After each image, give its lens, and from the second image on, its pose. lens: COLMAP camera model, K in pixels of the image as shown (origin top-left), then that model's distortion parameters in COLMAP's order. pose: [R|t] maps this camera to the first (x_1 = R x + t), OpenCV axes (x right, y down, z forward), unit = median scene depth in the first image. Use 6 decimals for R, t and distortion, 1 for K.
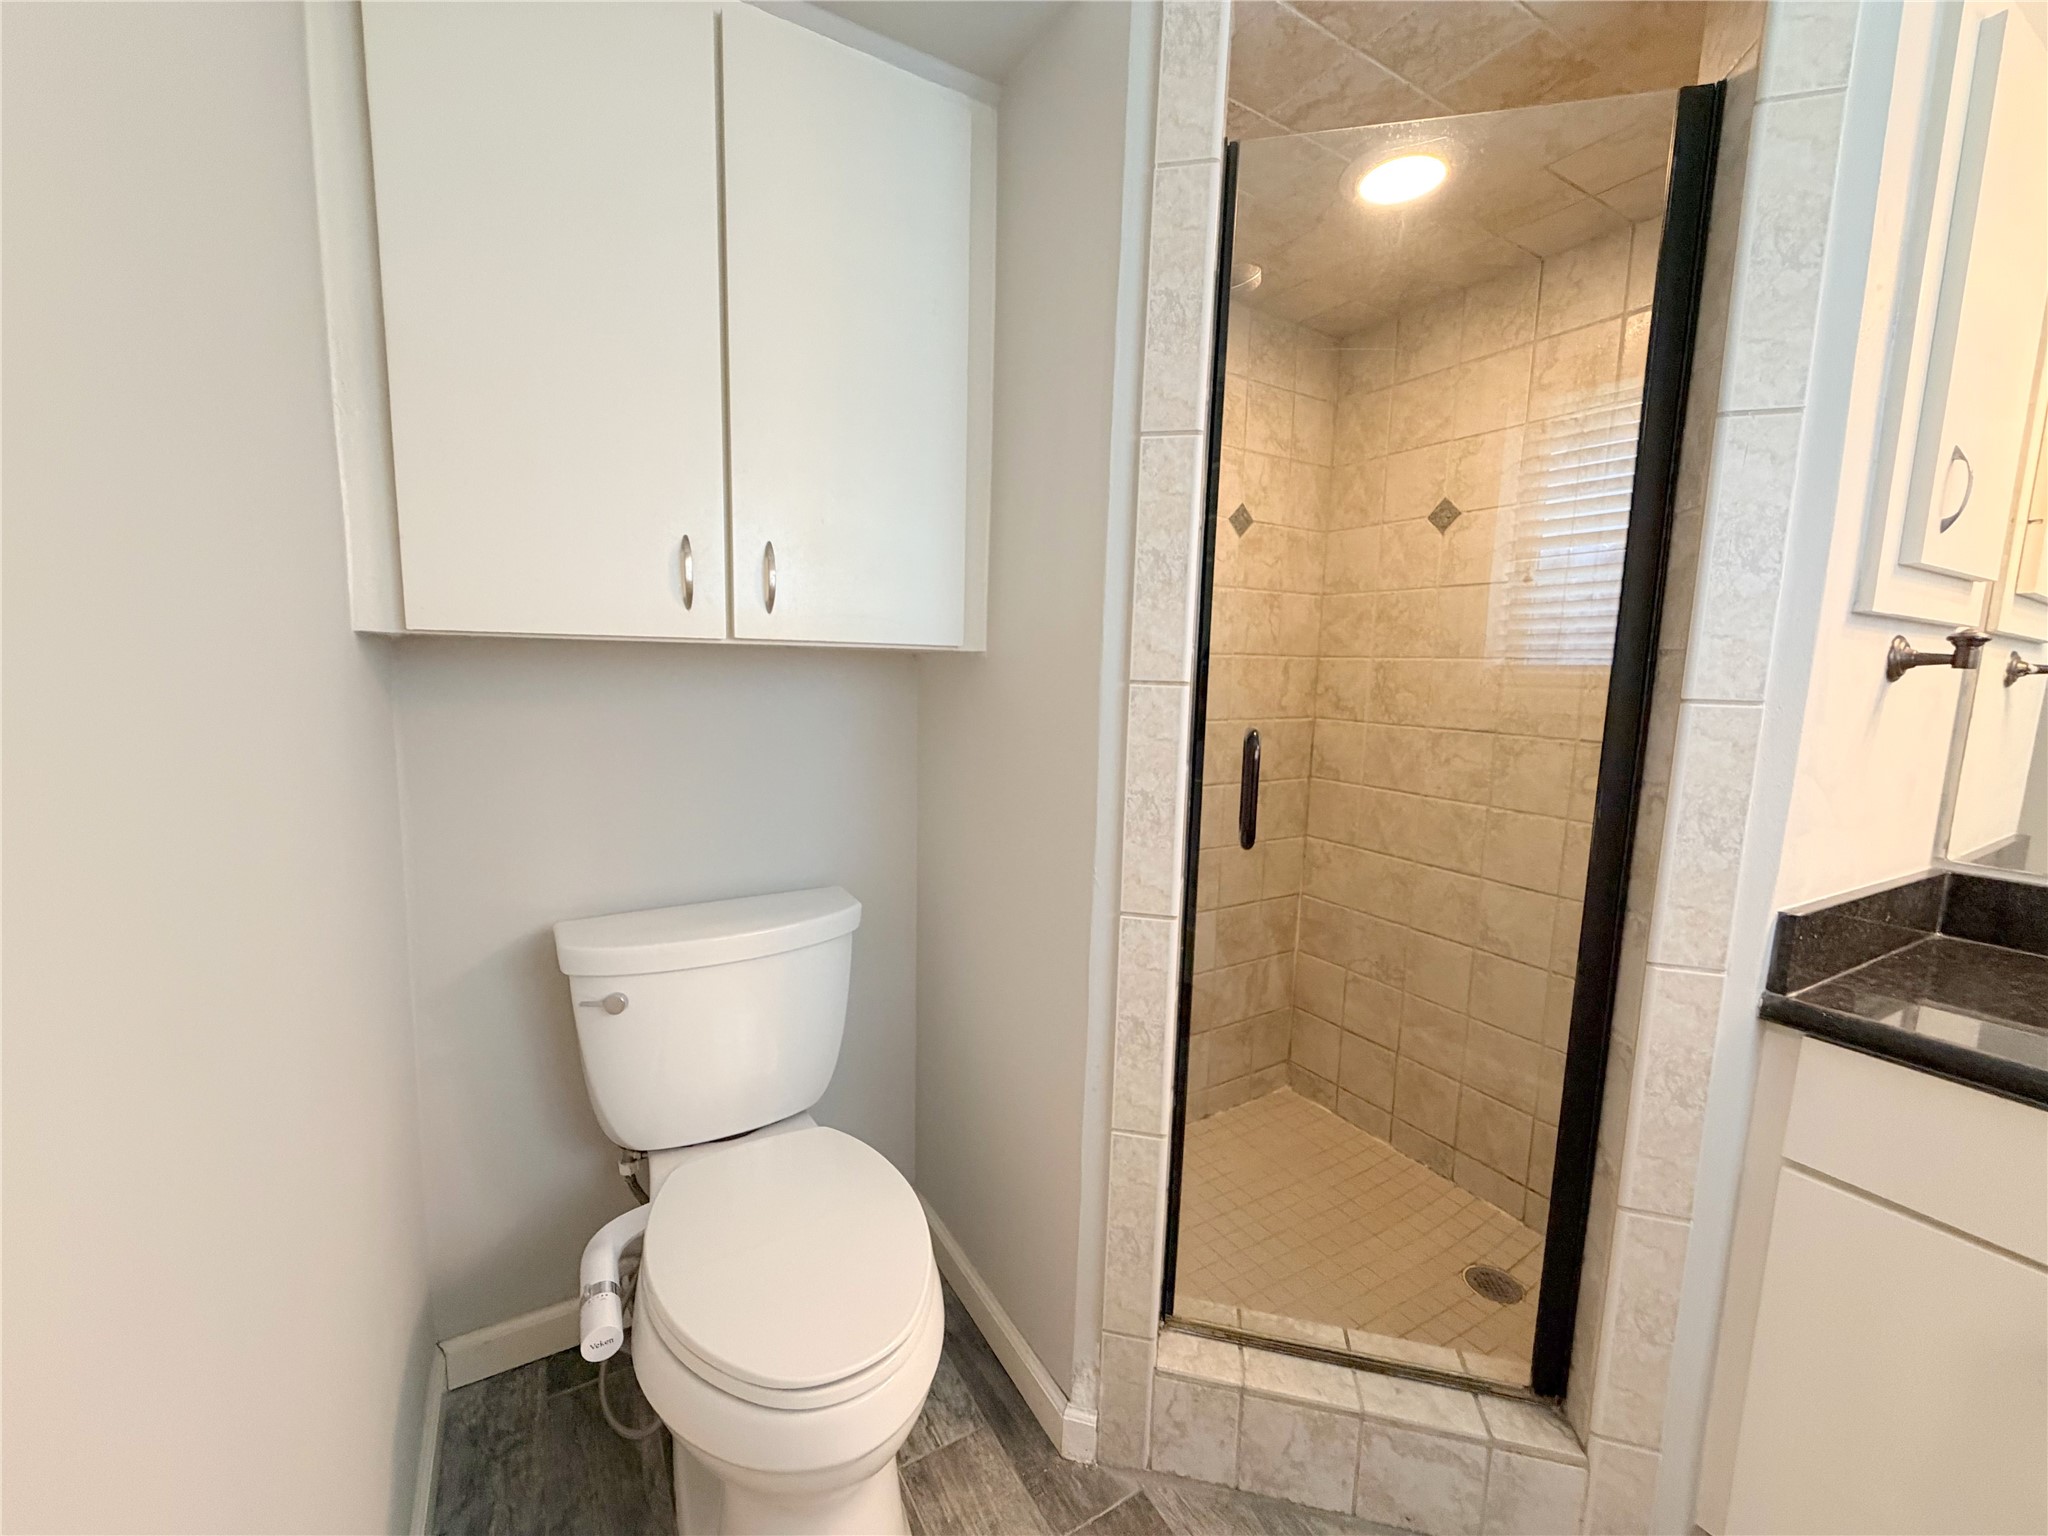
lens RADIAL K [[817.2, 0, 1016.0], [0, 817.2, 764.6], [0, 0, 1]] dist [0.001111, 0.000287]
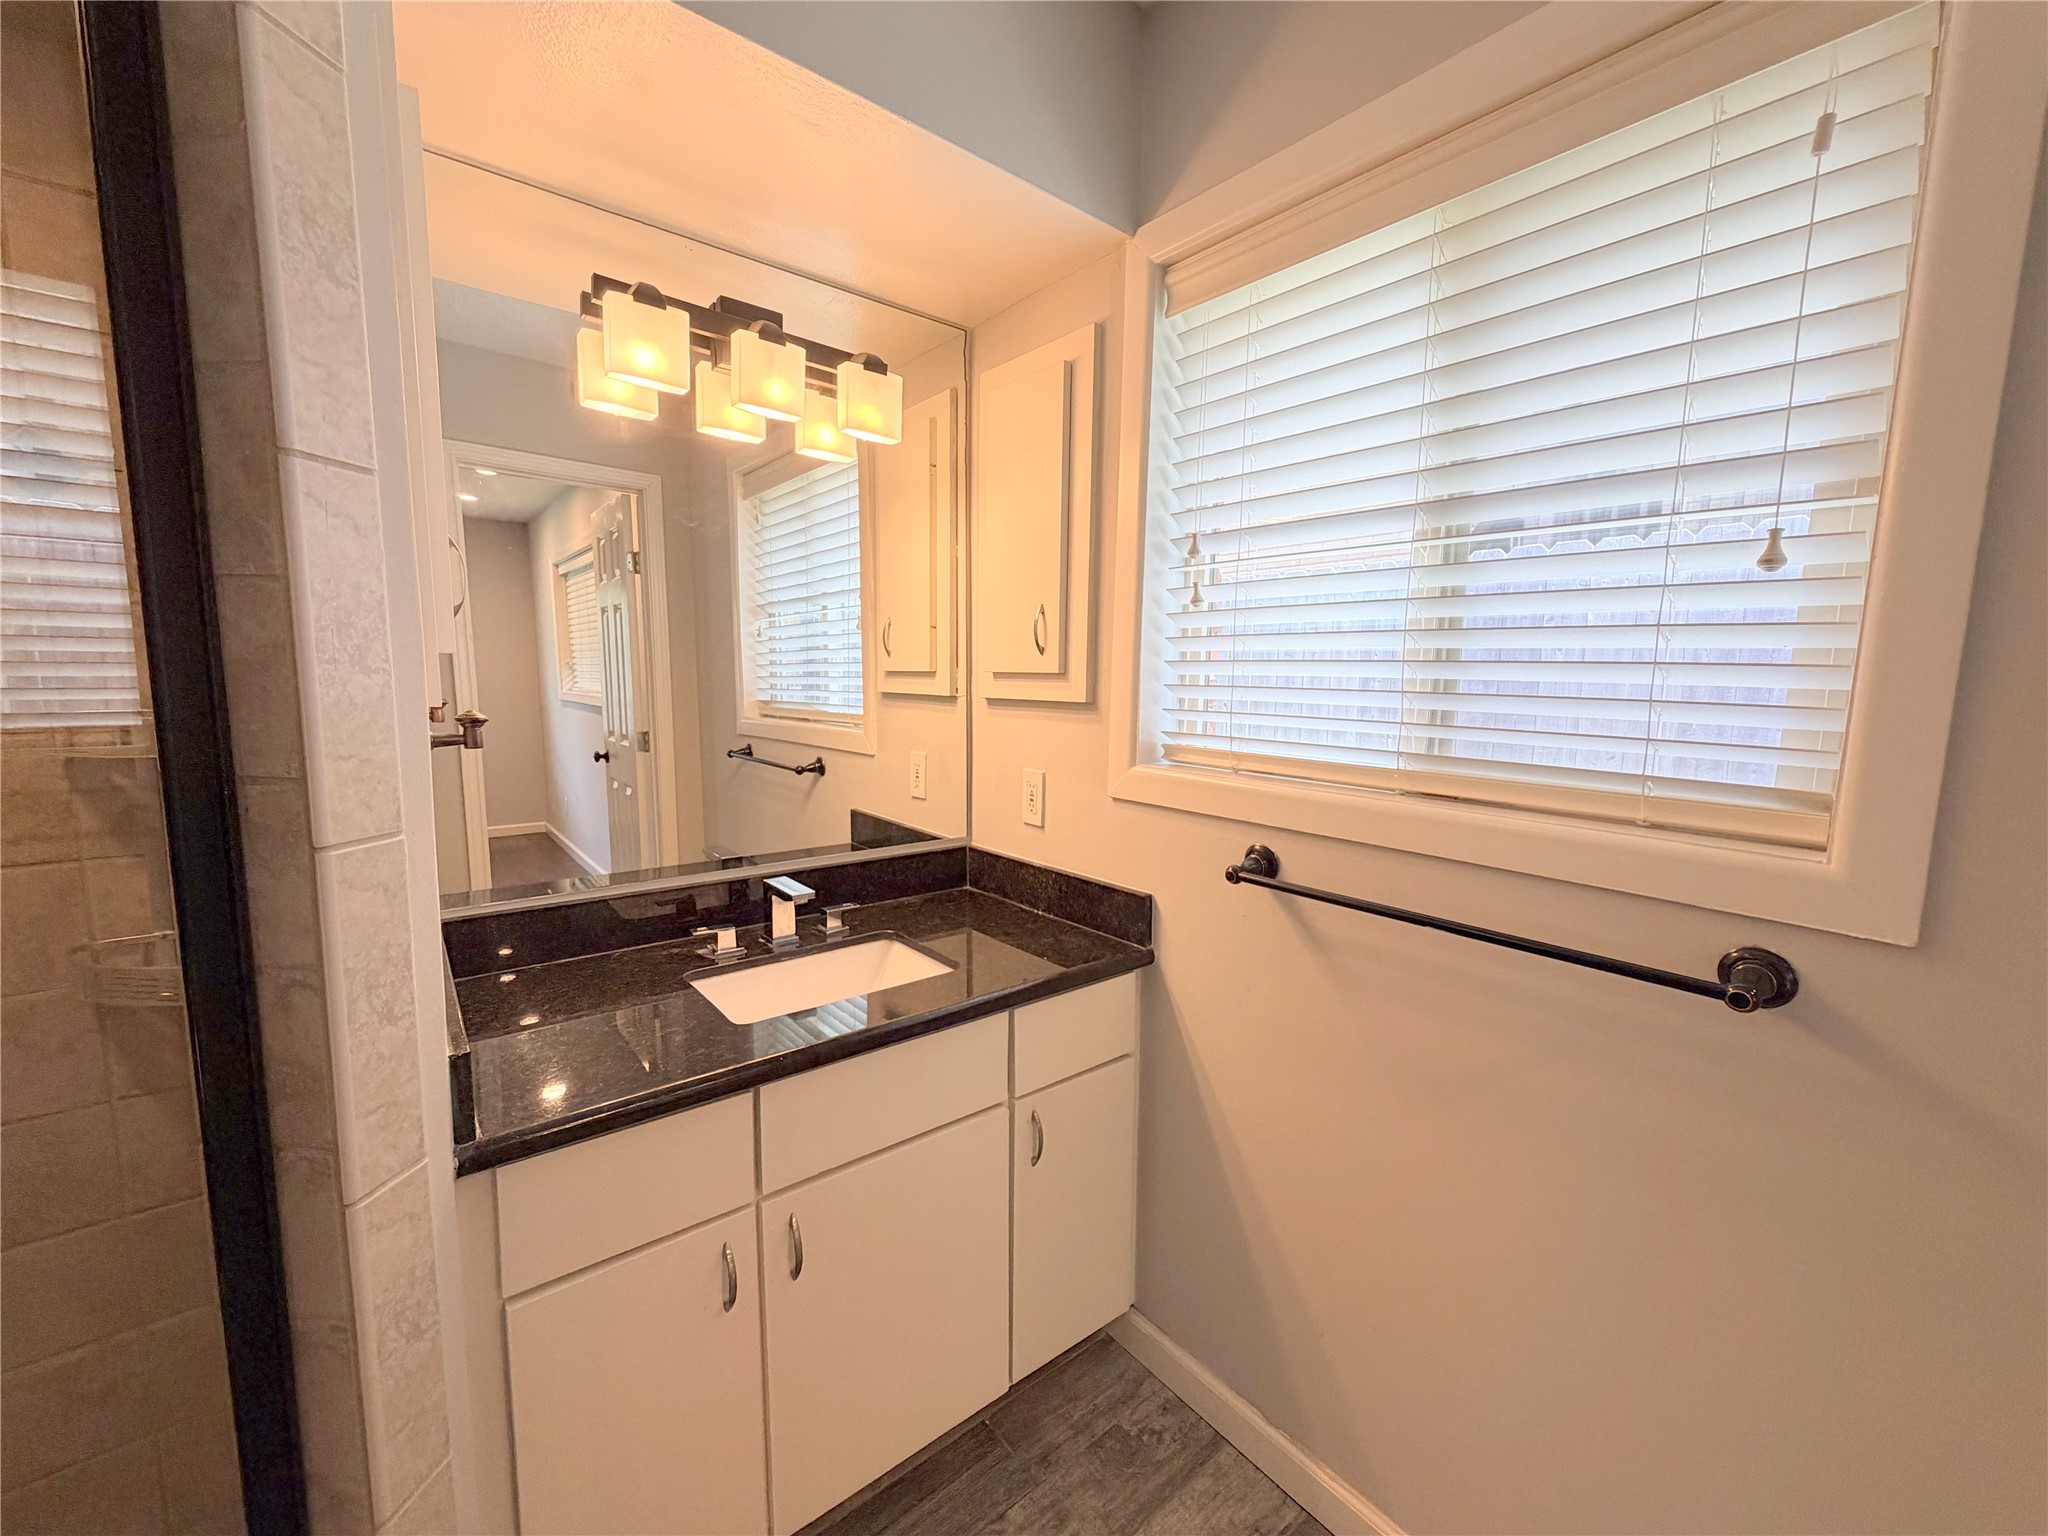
lens RADIAL K [[817.2, 0, 1016.0], [0, 817.2, 764.6], [0, 0, 1]] dist [0.001111, 0.000287]
pose [[-0.157858, -0.146405, 0.976548, 0.034801], [0.102775, 0.981141, 0.163707, -0.202212], [-0.982099, 0.126207, -0.139834, 0.486840]]
